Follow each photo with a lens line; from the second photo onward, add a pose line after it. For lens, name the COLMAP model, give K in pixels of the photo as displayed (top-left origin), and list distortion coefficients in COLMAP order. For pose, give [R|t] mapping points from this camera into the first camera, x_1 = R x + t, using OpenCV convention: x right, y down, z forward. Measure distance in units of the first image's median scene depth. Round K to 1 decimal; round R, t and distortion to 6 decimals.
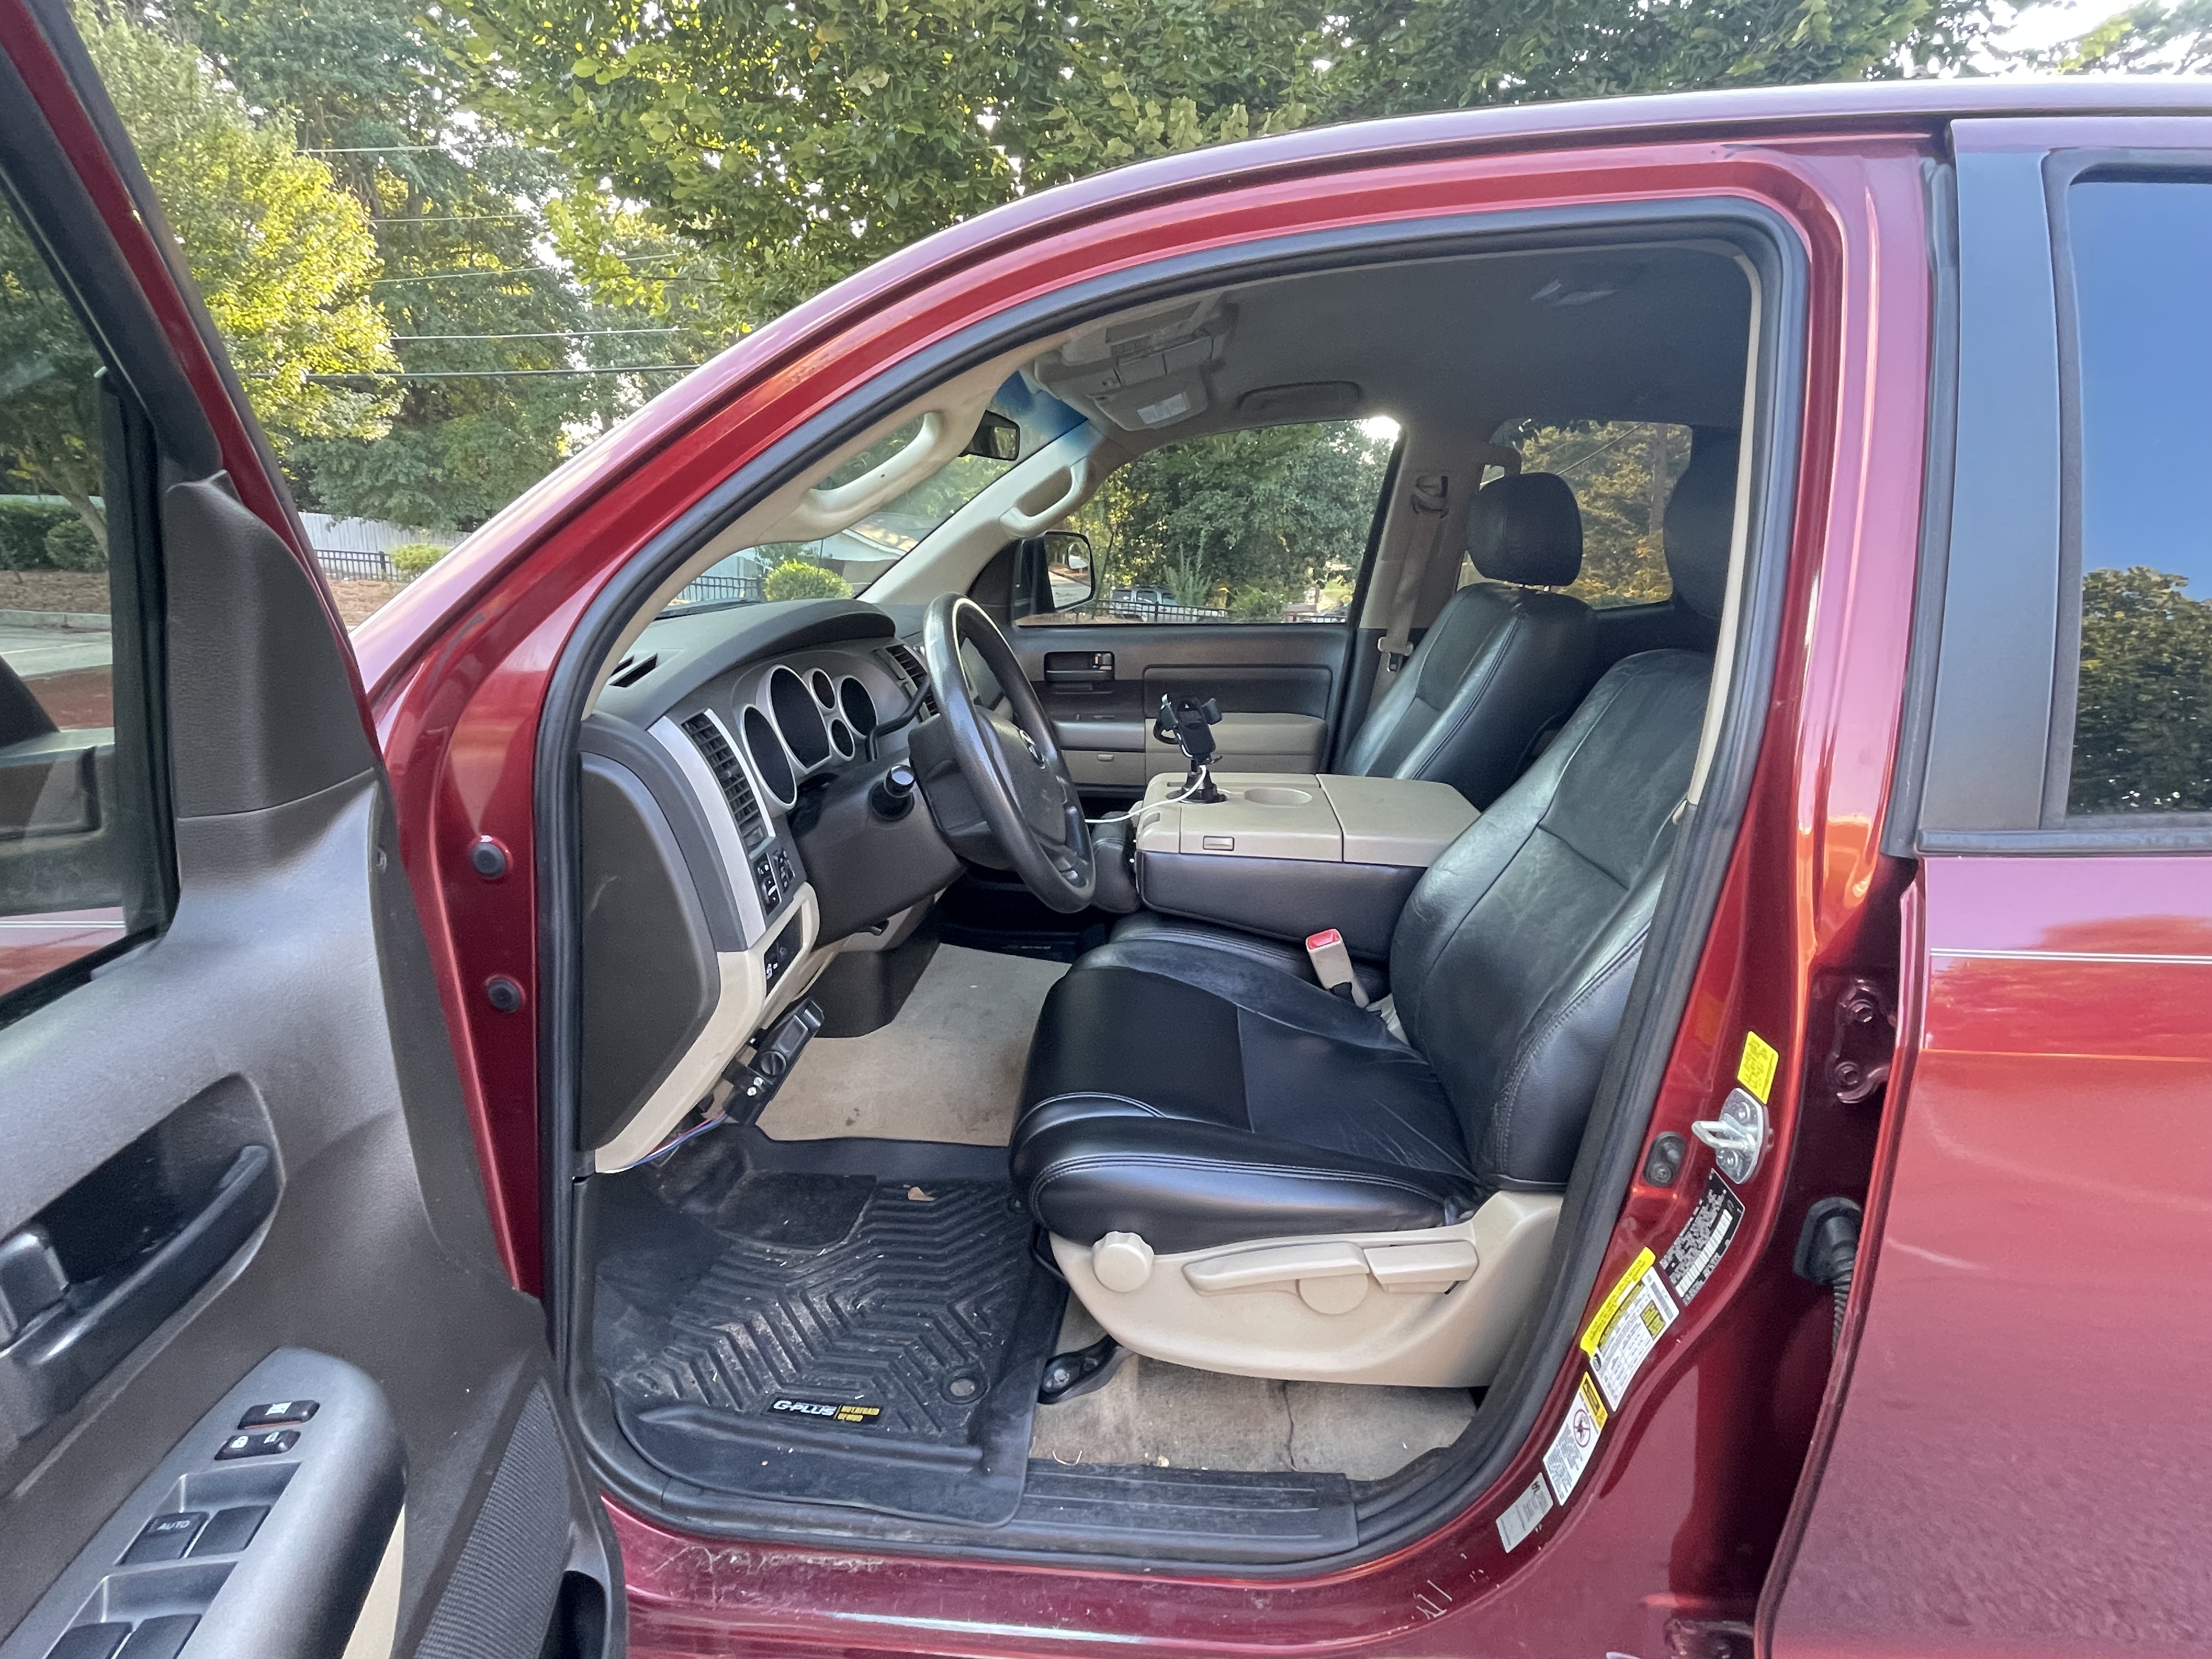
lens RADIAL K [[1082.3, 0, 1101.9], [0, 1082.3, 822.9], [0, 0, 1]] dist [0.002710, 0.002095]
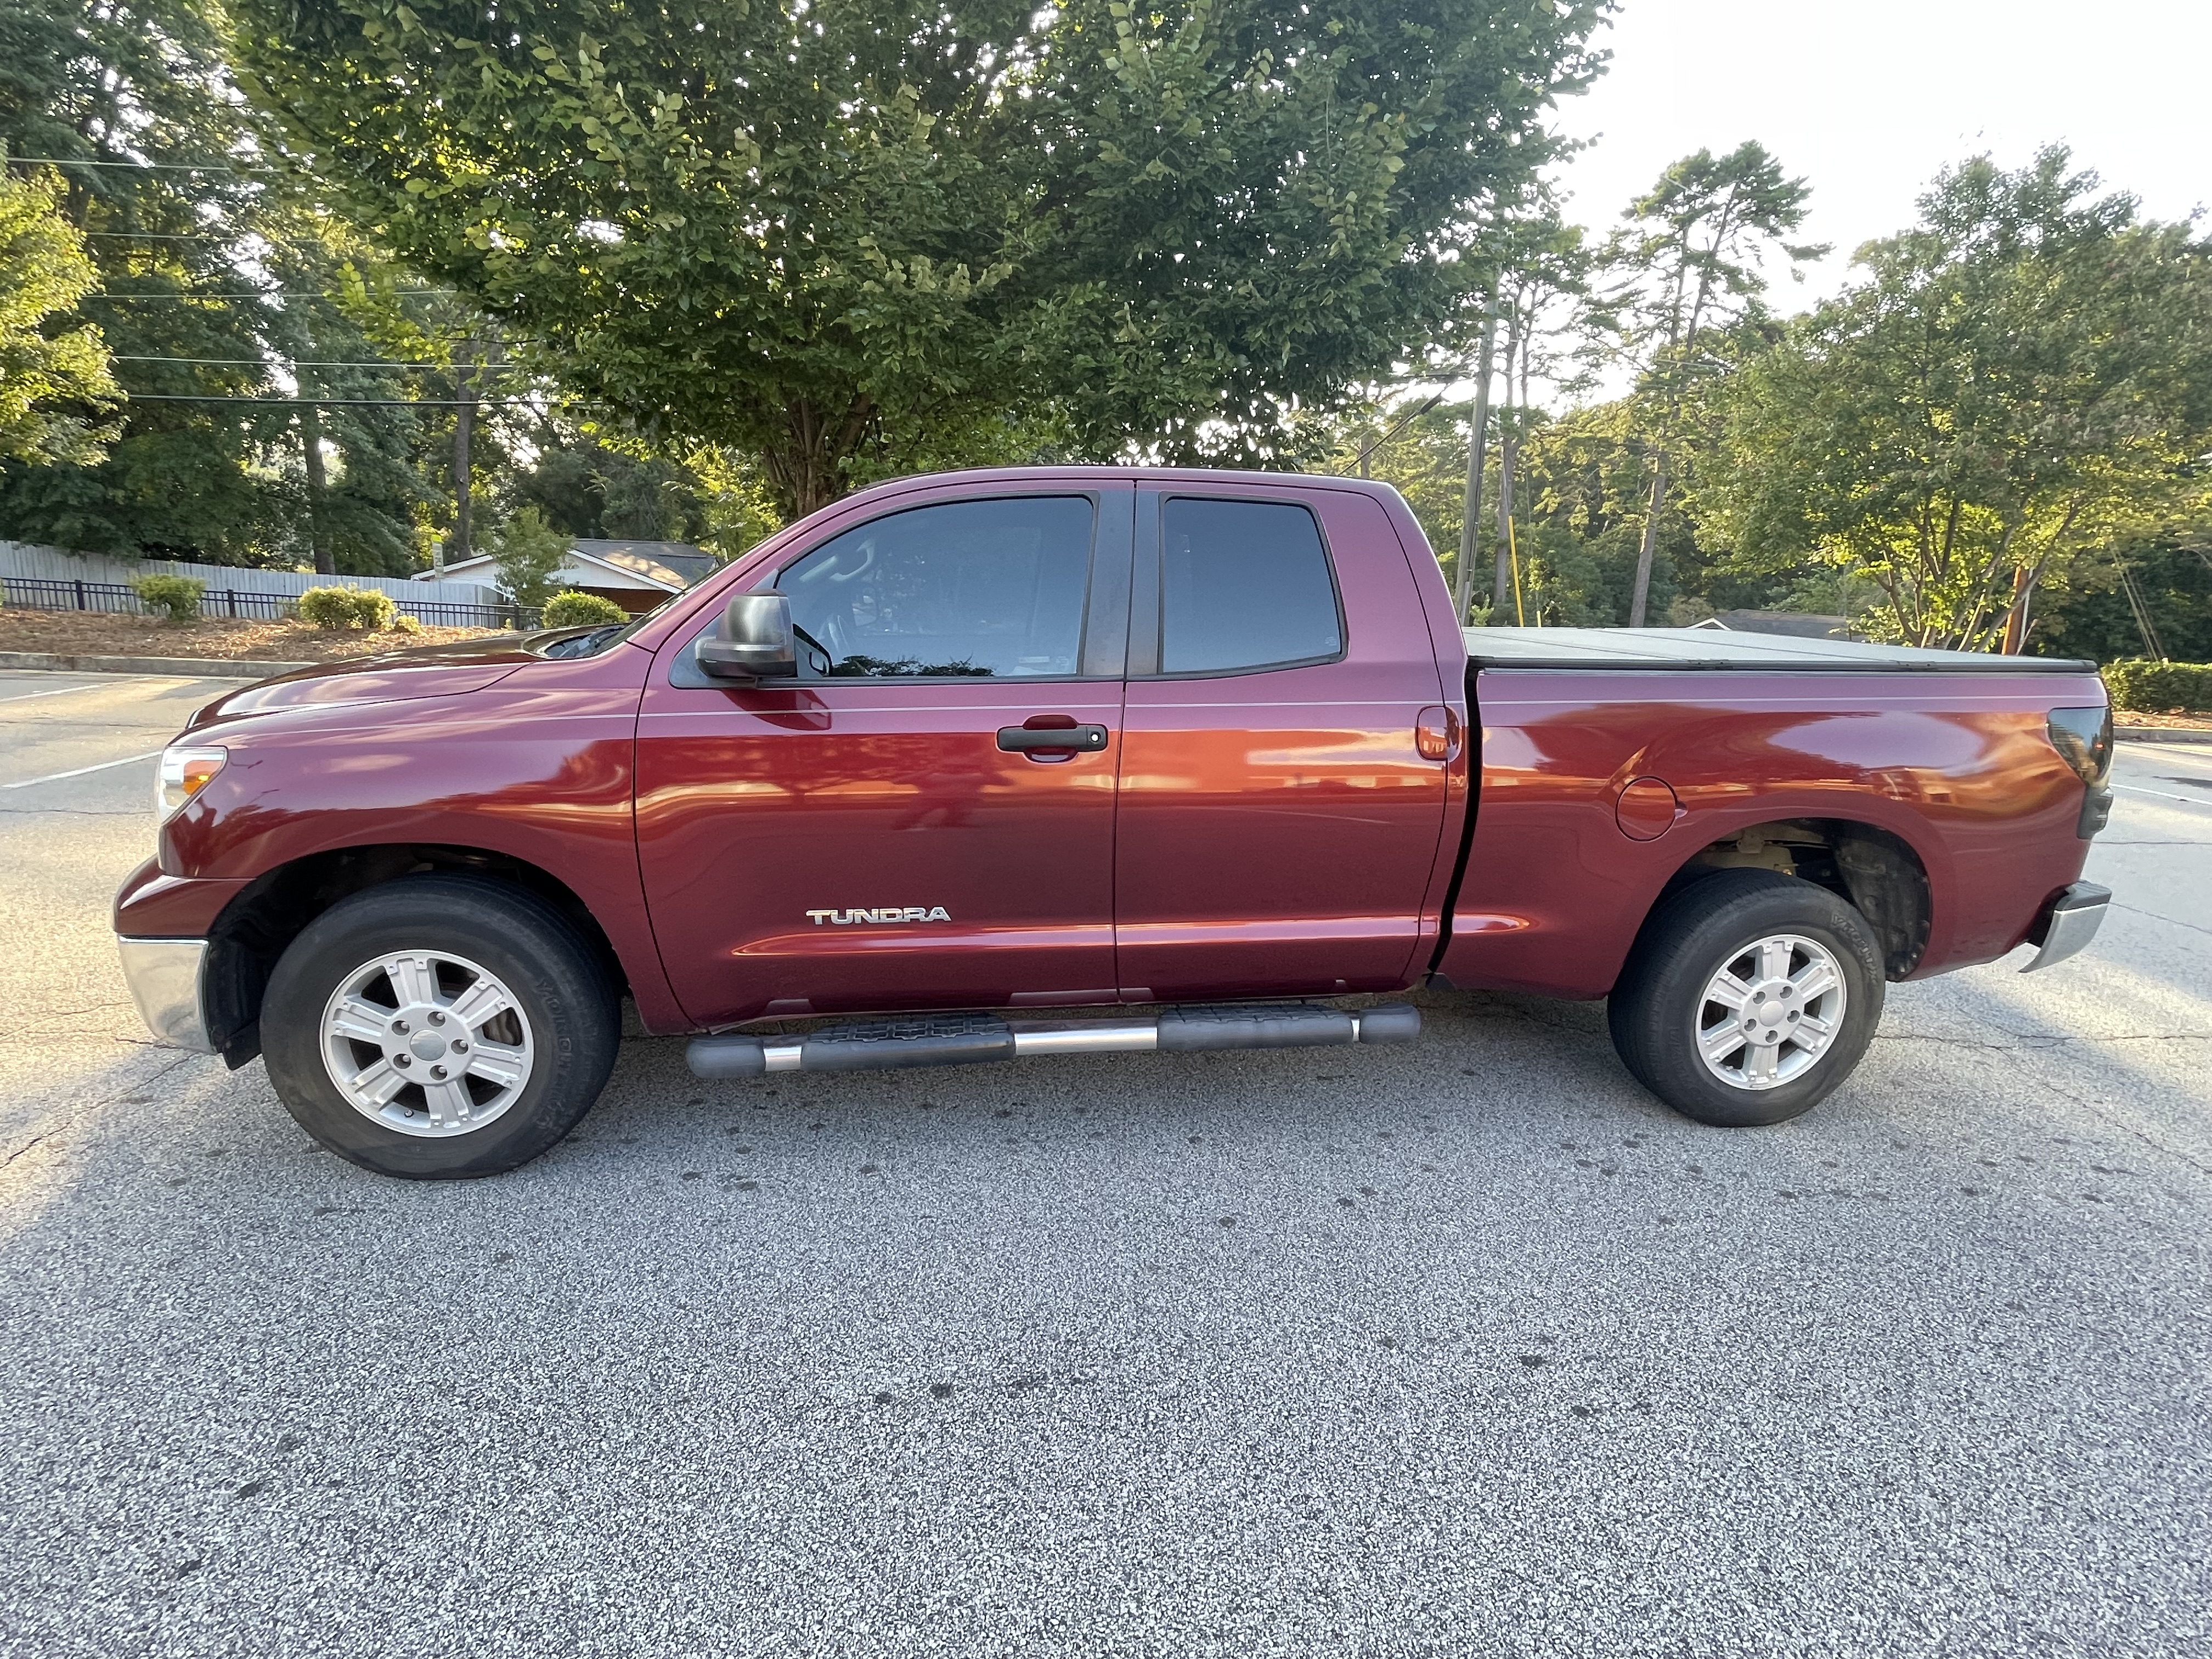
lens RADIAL K [[1082.3, 0, 1101.9], [0, 1082.3, 822.9], [0, 0, 1]] dist [0.002710, 0.002095]
pose [[0.977201, -0.038627, 0.208775, -0.004383], [0.044741, 0.998695, -0.024643, 0.028329], [-0.207550, 0.033422, 0.977653, -0.123470]]
